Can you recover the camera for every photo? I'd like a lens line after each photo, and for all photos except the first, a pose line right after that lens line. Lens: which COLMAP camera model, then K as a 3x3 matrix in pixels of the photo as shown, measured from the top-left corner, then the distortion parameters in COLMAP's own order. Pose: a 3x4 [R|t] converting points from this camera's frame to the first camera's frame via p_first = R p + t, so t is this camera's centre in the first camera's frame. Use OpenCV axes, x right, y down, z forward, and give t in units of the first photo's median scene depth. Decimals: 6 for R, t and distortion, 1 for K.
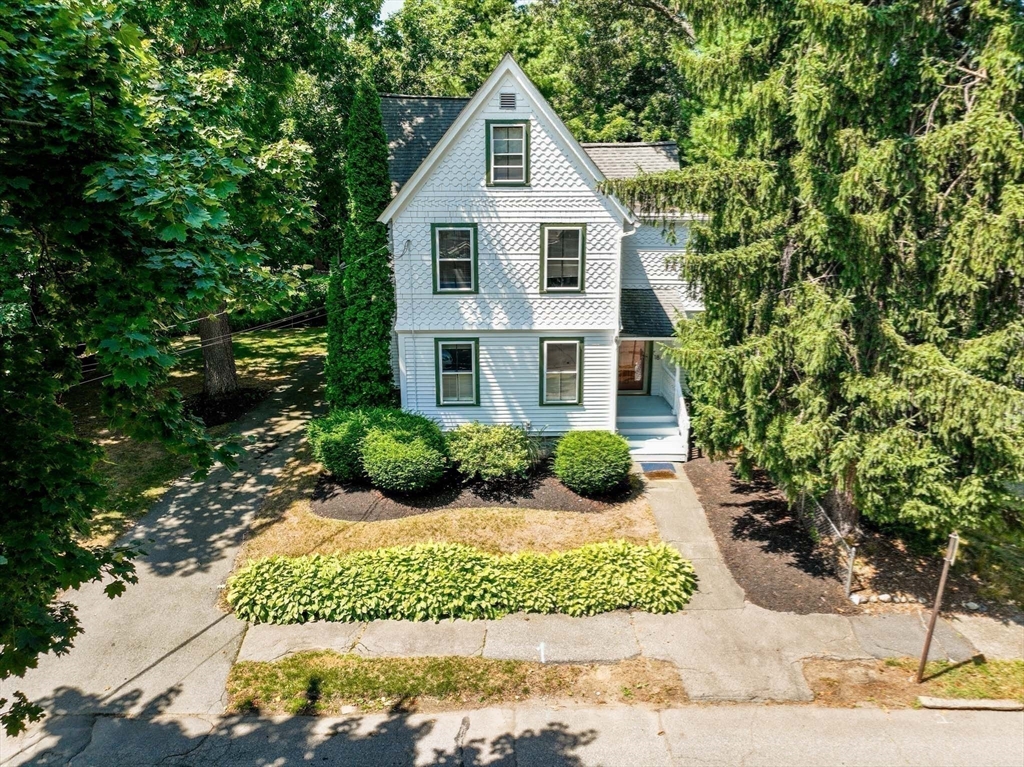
lens RADIAL K [[734.9, 0, 512.0], [0, 734.9, 383.5], [0, 0, 1]] dist [-0.021193, 0.038450]
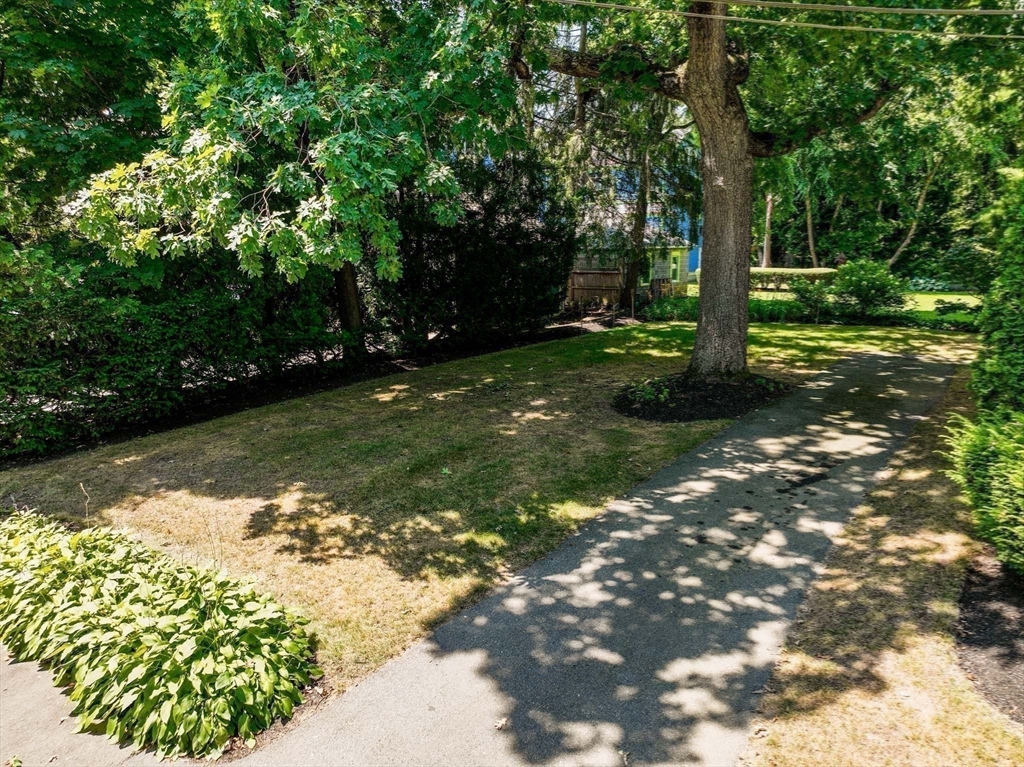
lens RADIAL K [[734.9, 0, 512.0], [0, 734.9, 383.5], [0, 0, 1]] dist [-0.021193, 0.038450]
pose [[0.802306, 0.130415, -0.582492, -0.257435], [-0.167465, 0.985828, -0.009942, 0.078403], [0.572940, 0.105523, 0.812776, 0.592131]]
